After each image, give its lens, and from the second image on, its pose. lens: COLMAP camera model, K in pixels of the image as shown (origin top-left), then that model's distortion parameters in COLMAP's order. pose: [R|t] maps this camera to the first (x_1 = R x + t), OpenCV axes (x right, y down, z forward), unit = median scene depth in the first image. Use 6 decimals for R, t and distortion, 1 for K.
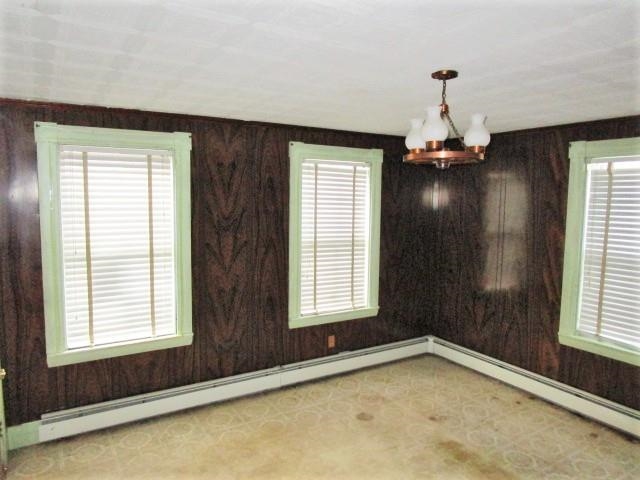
lens RADIAL K [[456.3, 0, 322.4], [0, 456.3, 237.6], [0, 0, 1]] dist [-0.027991, 0.008261]
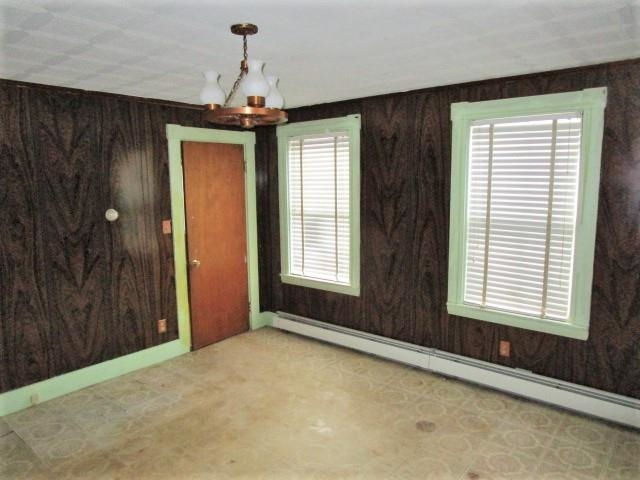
lens RADIAL K [[456.3, 0, 317.4], [0, 456.3, 237.0], [0, 0, 1]] dist [-0.027991, 0.008261]
pose [[0.307592, 0.102586, -0.945972, 0.744000], [-0.075184, 0.993683, 0.083313, -0.006166], [0.948543, 0.045495, 0.313362, 0.504827]]
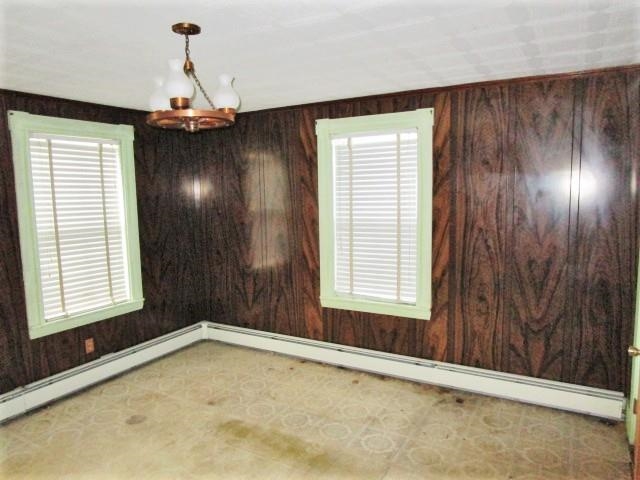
lens RADIAL K [[456.3, 0, 320.4], [0, 456.3, 237.5], [0, 0, 1]] dist [-0.027991, 0.008261]
pose [[0.880317, -0.084516, 0.466797, 0.025169], [0.077360, 0.996406, 0.034513, 0.031086], [-0.468036, 0.005729, 0.883691, 0.035221]]
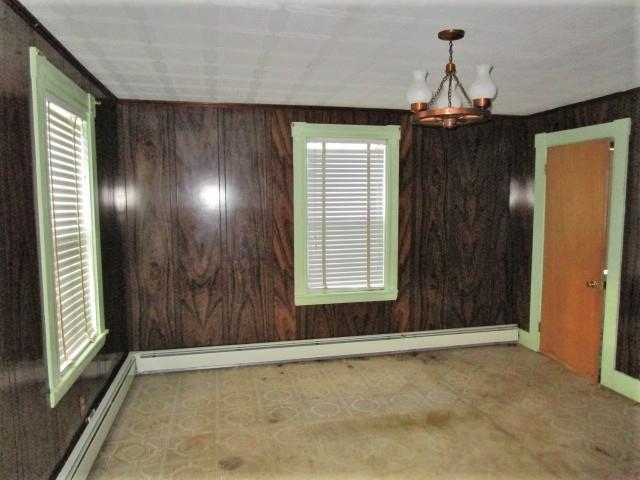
lens RADIAL K [[456.3, 0, 317.0], [0, 456.3, 237.5], [0, 0, 1]] dist [-0.027991, 0.008261]
pose [[0.329873, -0.100060, 0.938708, -0.482612], [0.097628, 0.992651, 0.071502, -0.004892], [-0.938964, 0.068058, 0.337217, 0.567026]]
